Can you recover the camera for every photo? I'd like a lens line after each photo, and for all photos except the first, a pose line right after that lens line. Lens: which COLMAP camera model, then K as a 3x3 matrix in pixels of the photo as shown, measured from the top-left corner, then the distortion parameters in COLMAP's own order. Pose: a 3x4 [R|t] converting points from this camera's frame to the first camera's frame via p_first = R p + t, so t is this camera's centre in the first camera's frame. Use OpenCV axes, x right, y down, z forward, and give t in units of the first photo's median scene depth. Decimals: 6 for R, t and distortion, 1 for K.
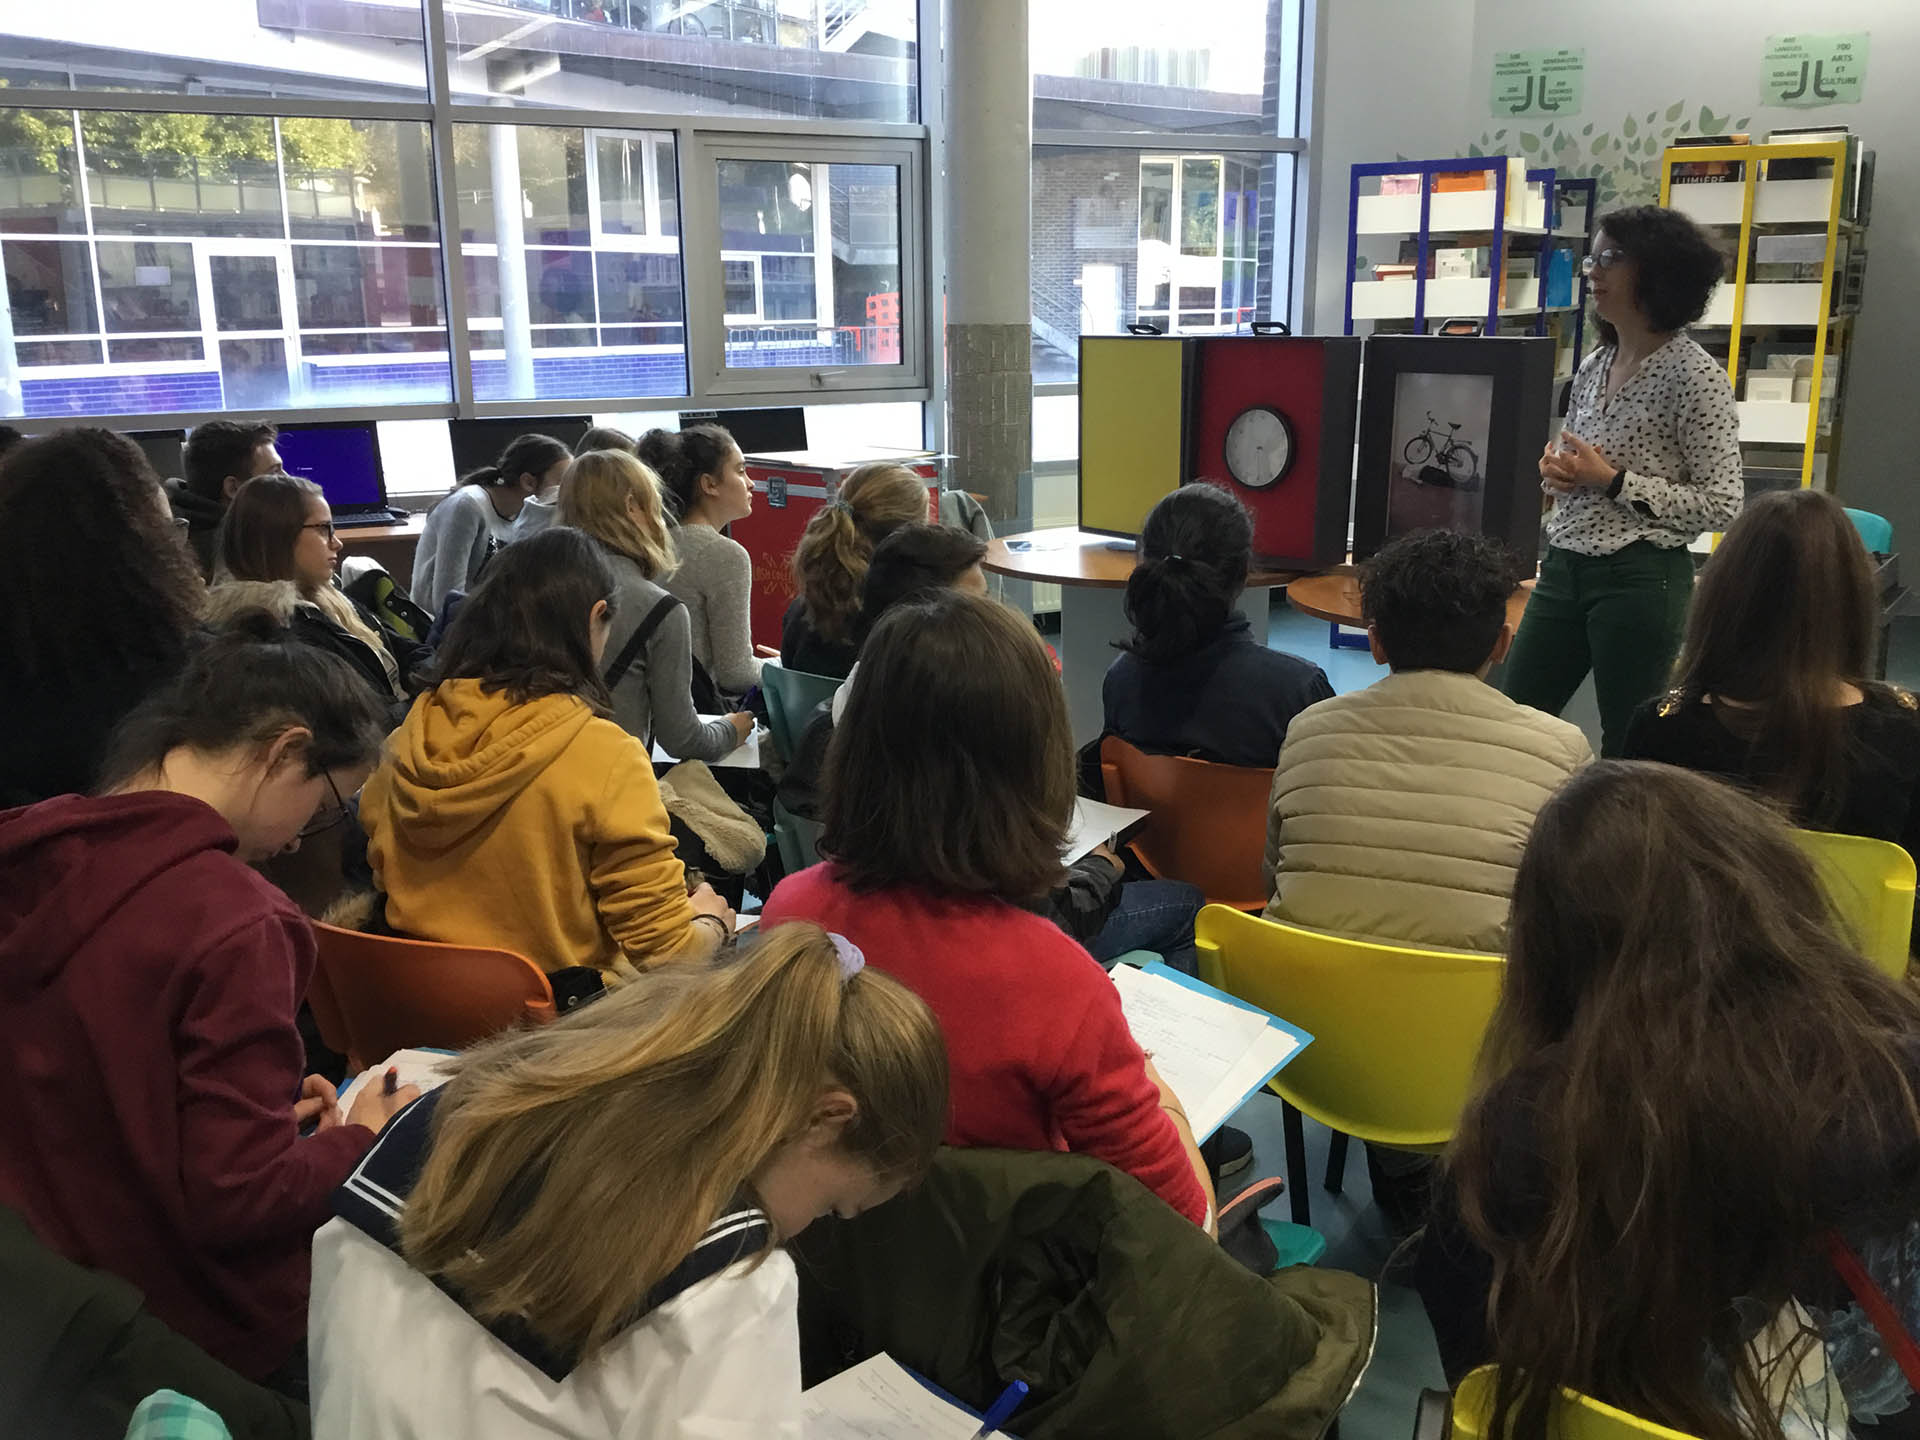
lens RADIAL K [[1725.2, 0, 960.0], [0, 1725.2, 720.0], [0, 0, 1]] dist [0.085961, -0.110498]
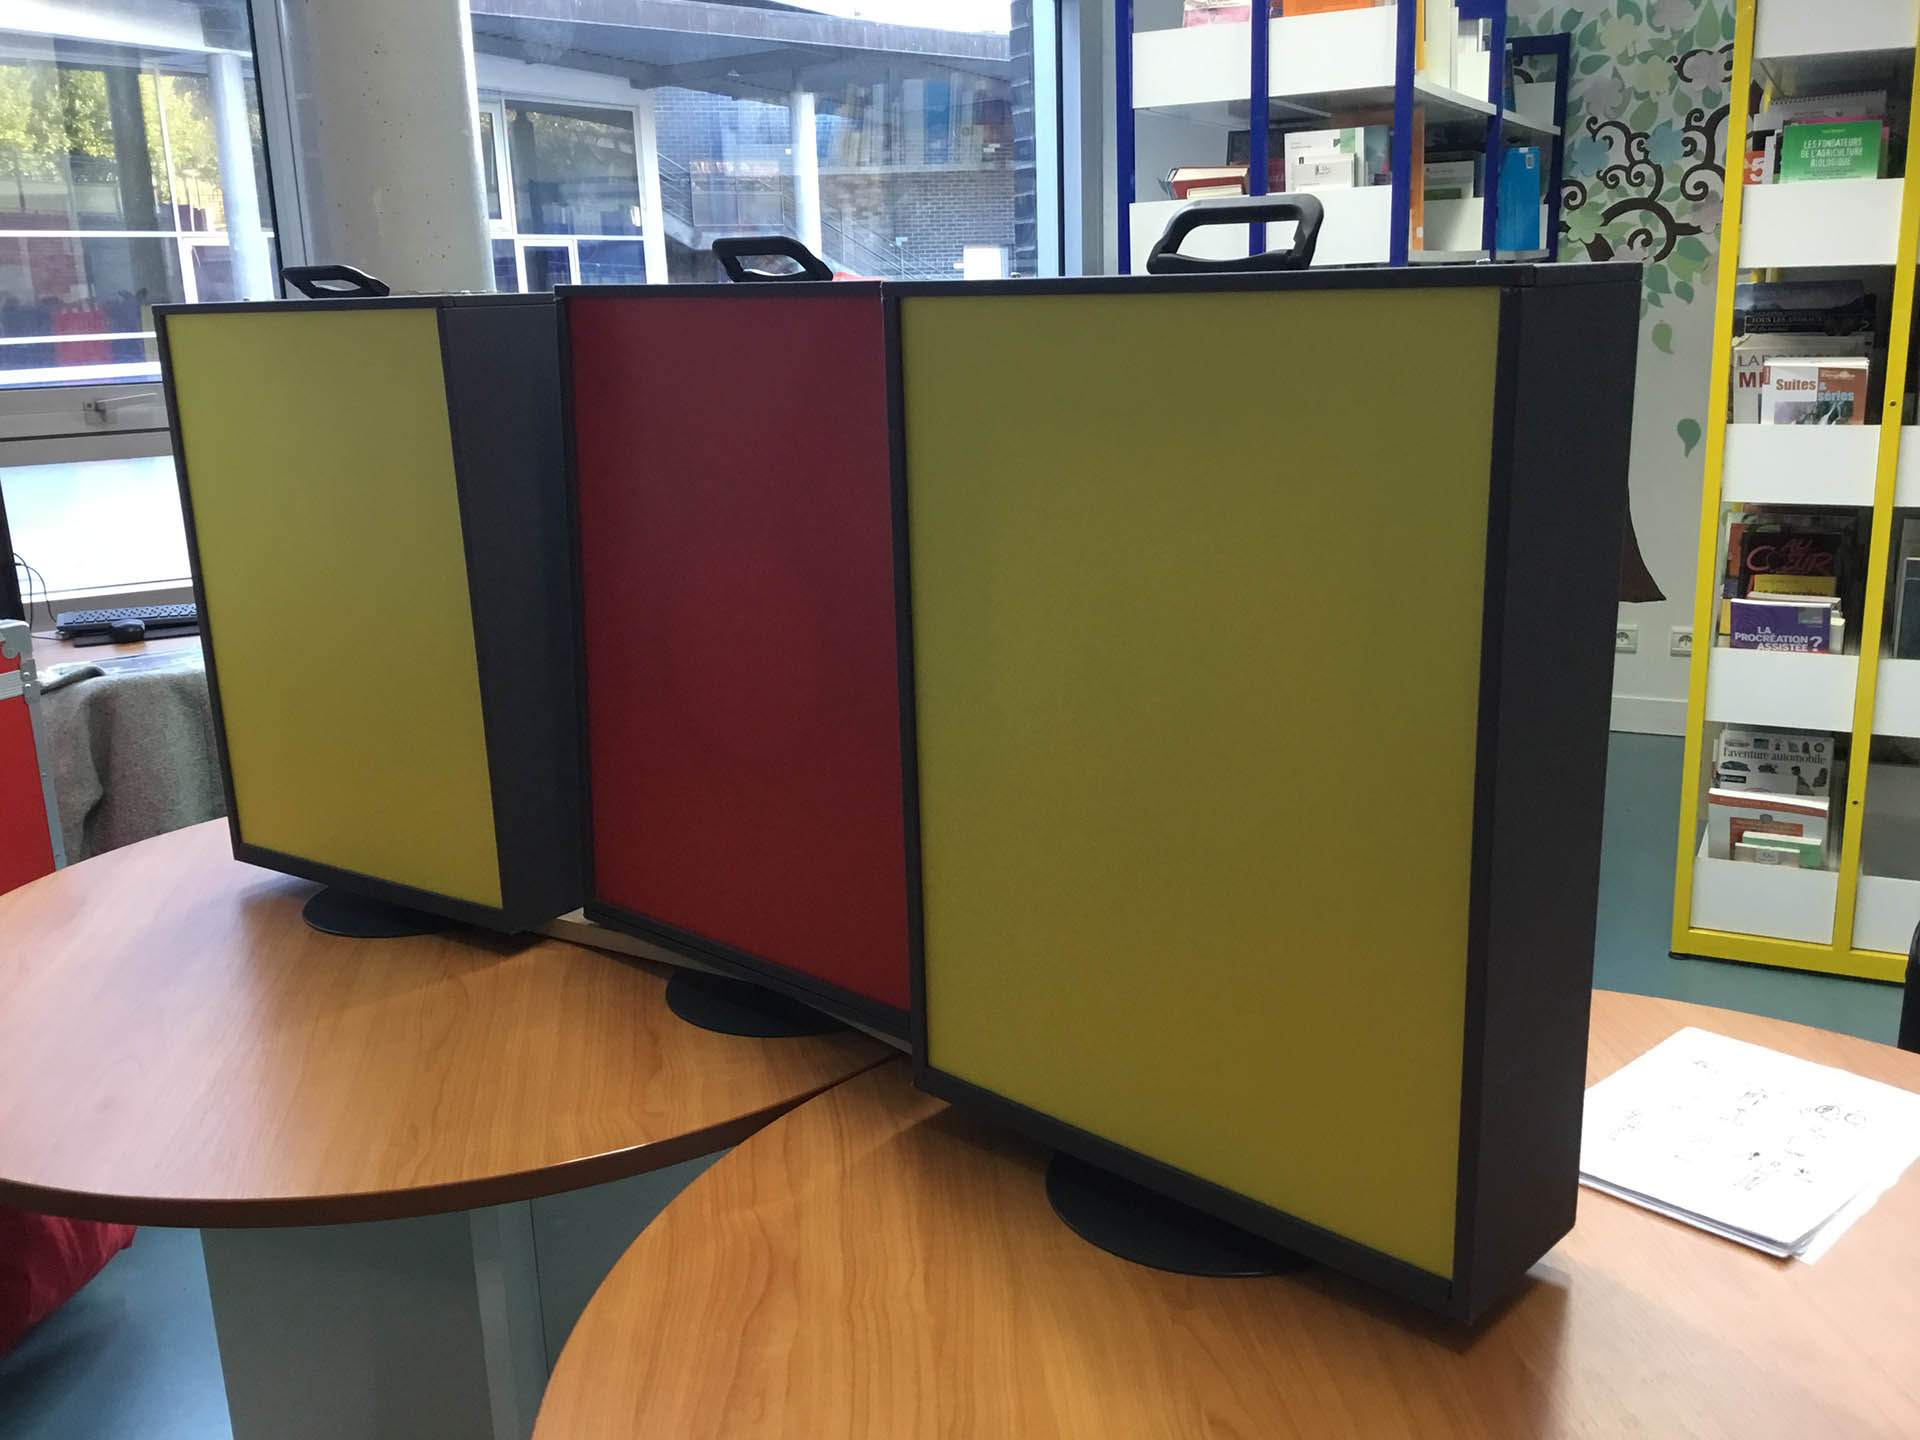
lens RADIAL K [[1714.2, 0, 960.0], [0, 1714.2, 720.0], [0, 0, 1]] dist [0.021525, 0.003698]
pose [[0.999095, -0.029569, 0.030561, 0.146098], [0.029382, 0.999547, 0.006544, -0.097286], [-0.030741, -0.005640, 0.999511, 0.462846]]
